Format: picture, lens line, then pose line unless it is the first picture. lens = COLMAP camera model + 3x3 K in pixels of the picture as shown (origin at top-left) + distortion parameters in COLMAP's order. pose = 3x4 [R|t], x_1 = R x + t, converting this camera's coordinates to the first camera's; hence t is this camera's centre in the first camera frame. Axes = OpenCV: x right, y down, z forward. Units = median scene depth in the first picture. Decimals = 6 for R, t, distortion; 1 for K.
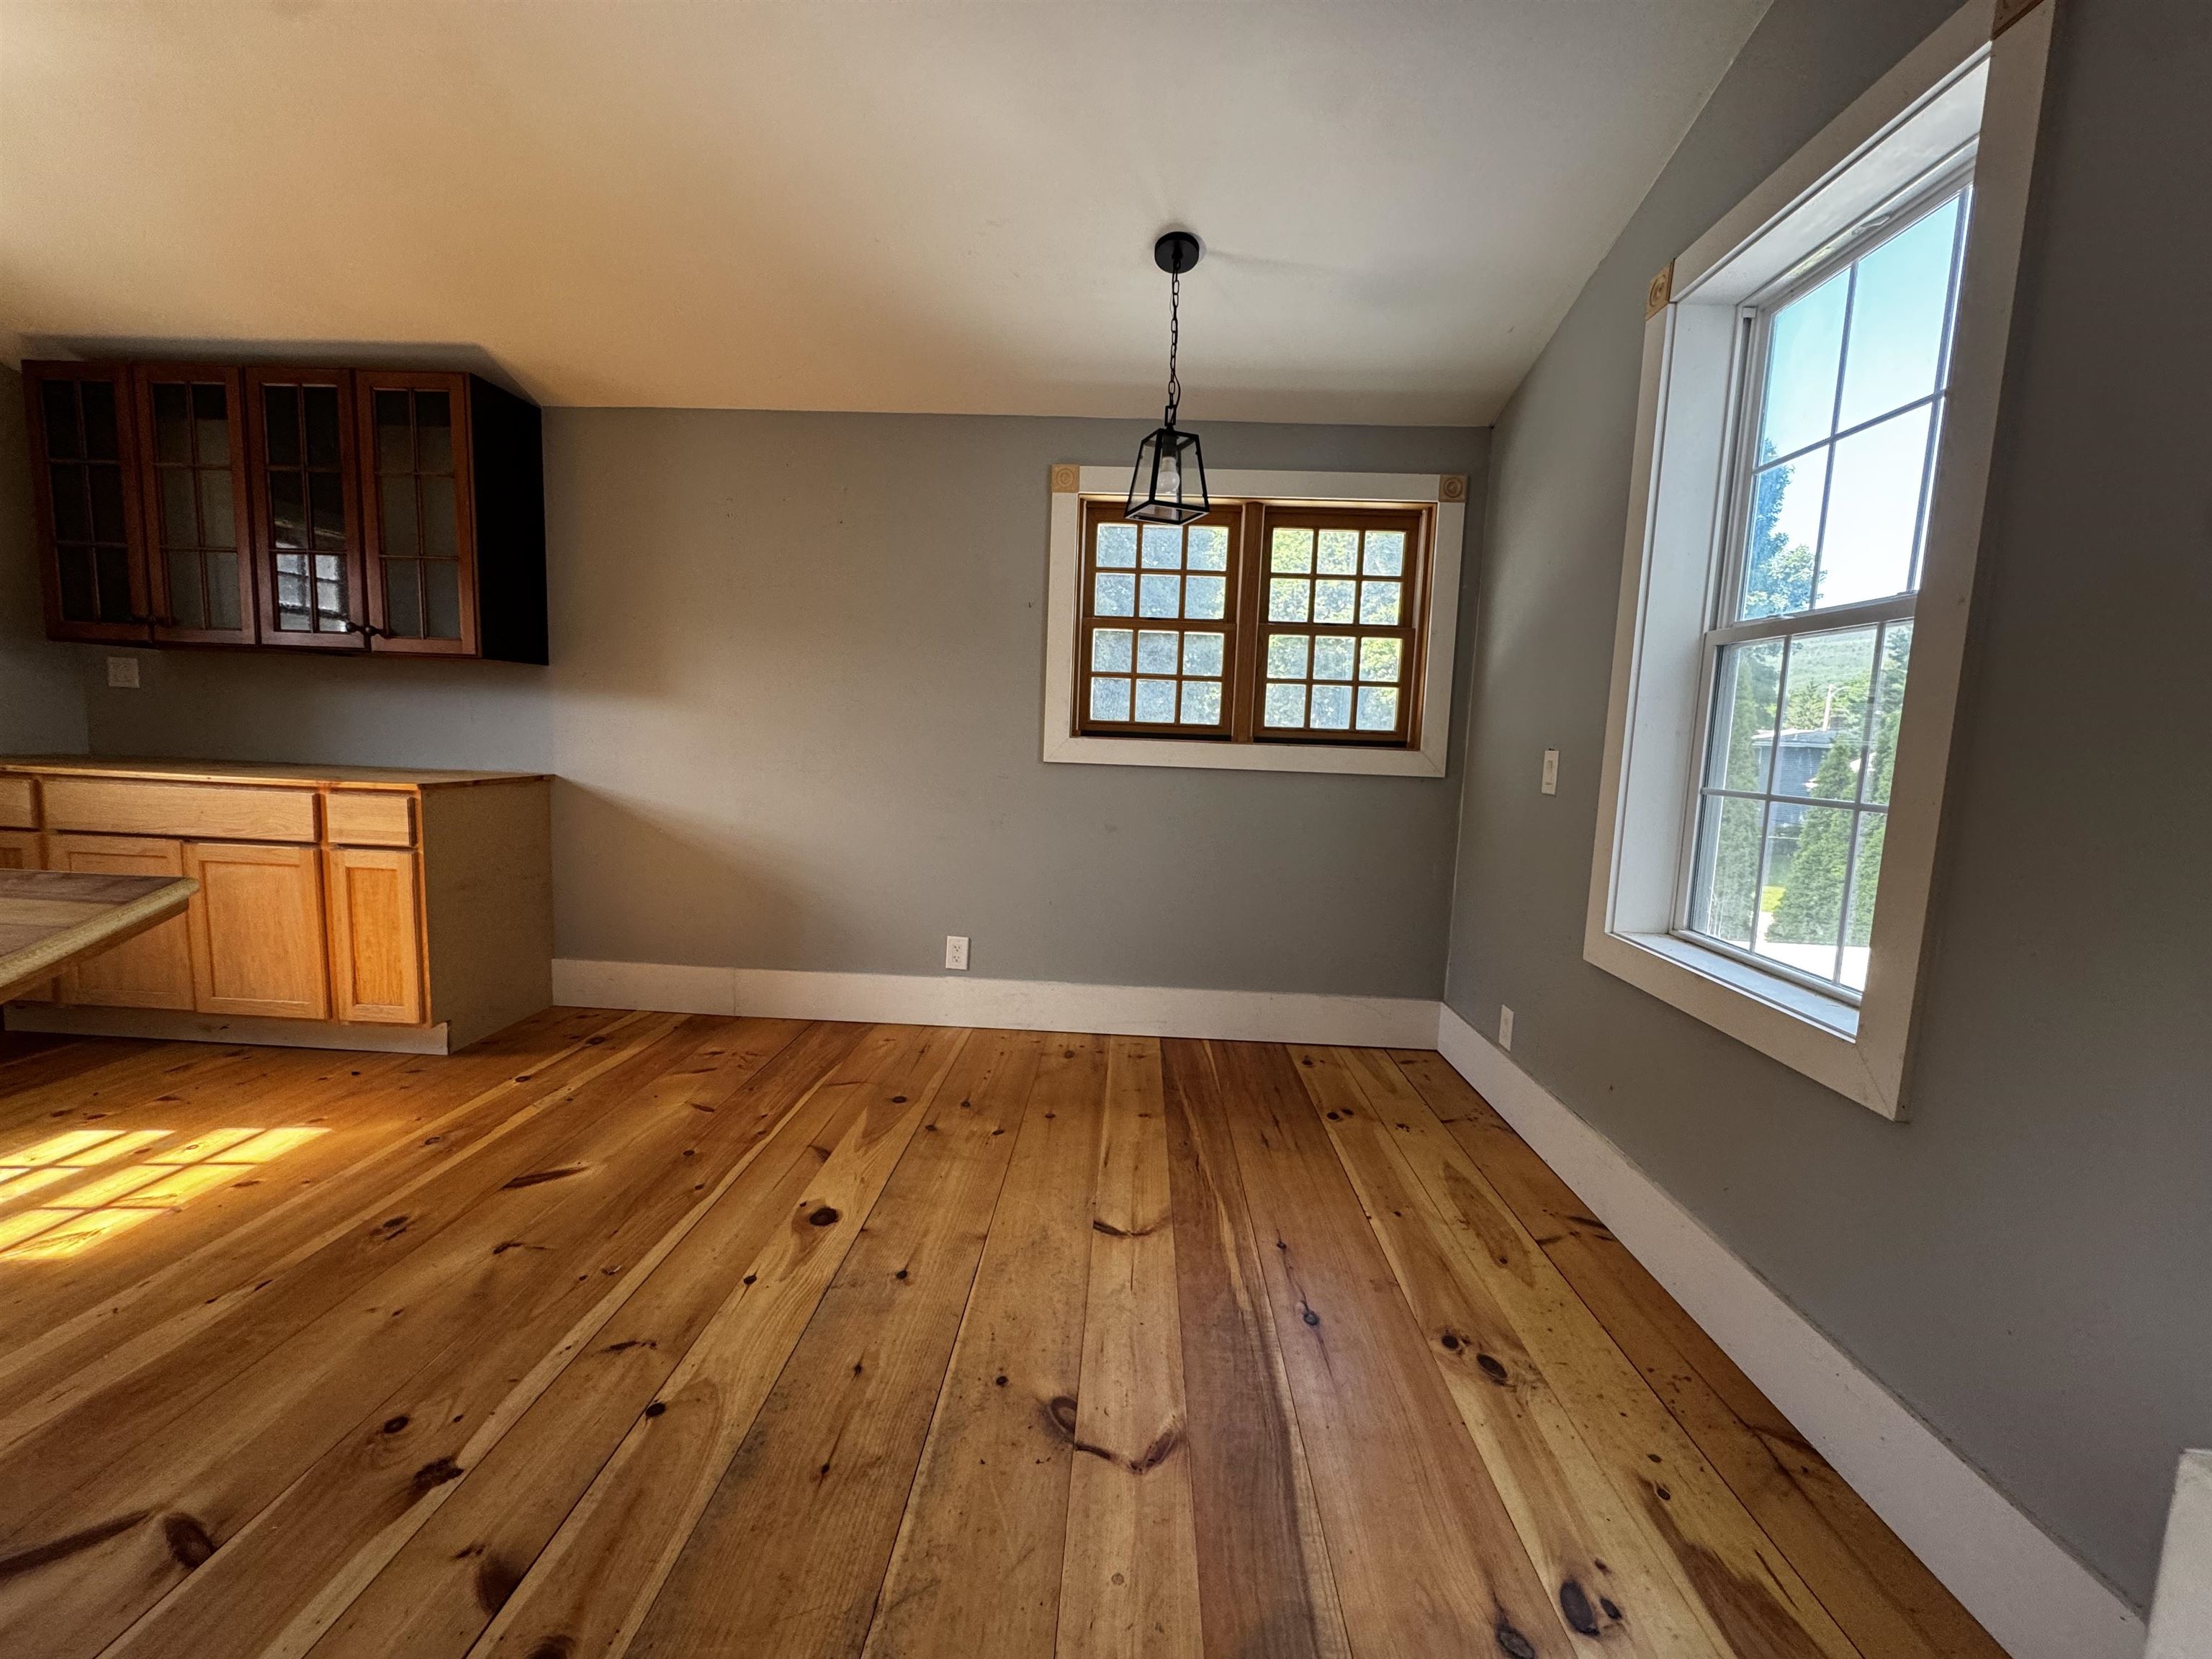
lens RADIAL K [[882.8, 0, 1103.5], [0, 882.8, 827.1], [0, 0, 1]] dist [-0.002836, 0.000140]
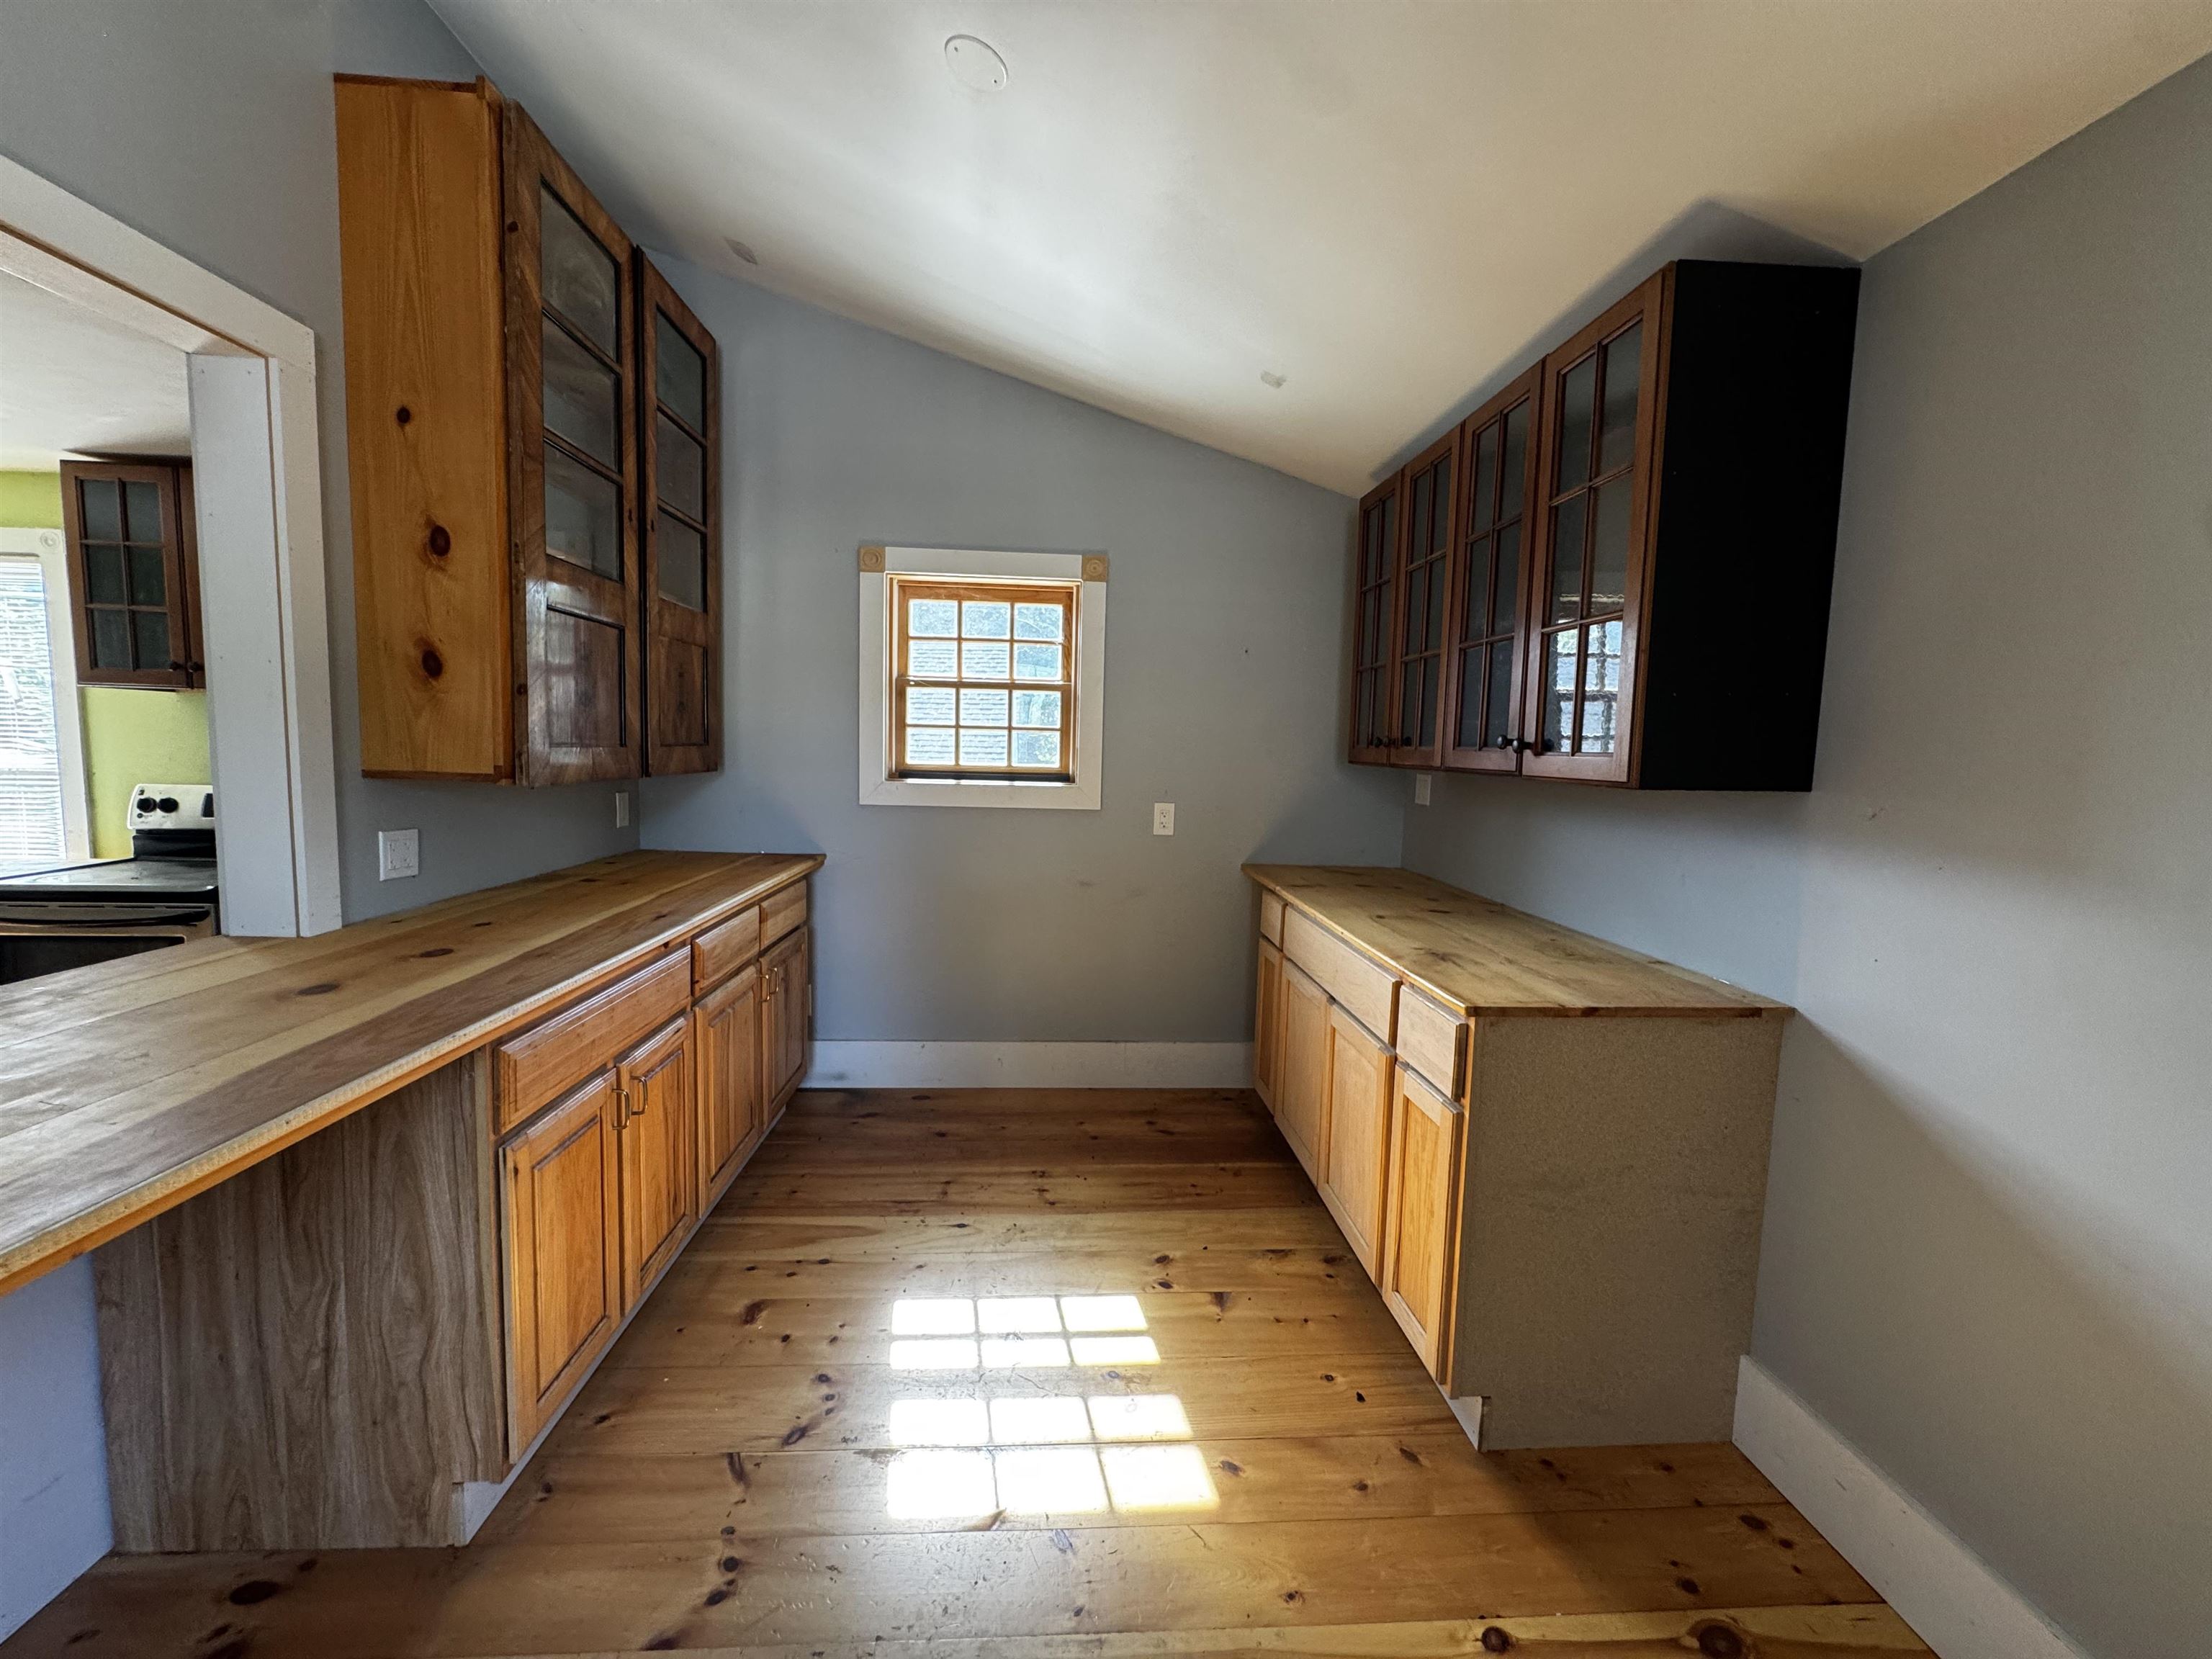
lens RADIAL K [[882.8, 0, 1103.5], [0, 882.8, 827.1], [0, 0, 1]] dist [-0.002836, 0.000140]
pose [[0.113121, 0.054983, -0.992059, -0.209113], [-0.130032, 0.990699, 0.040081, -0.152601], [0.985036, 0.124466, 0.119219, 0.638720]]
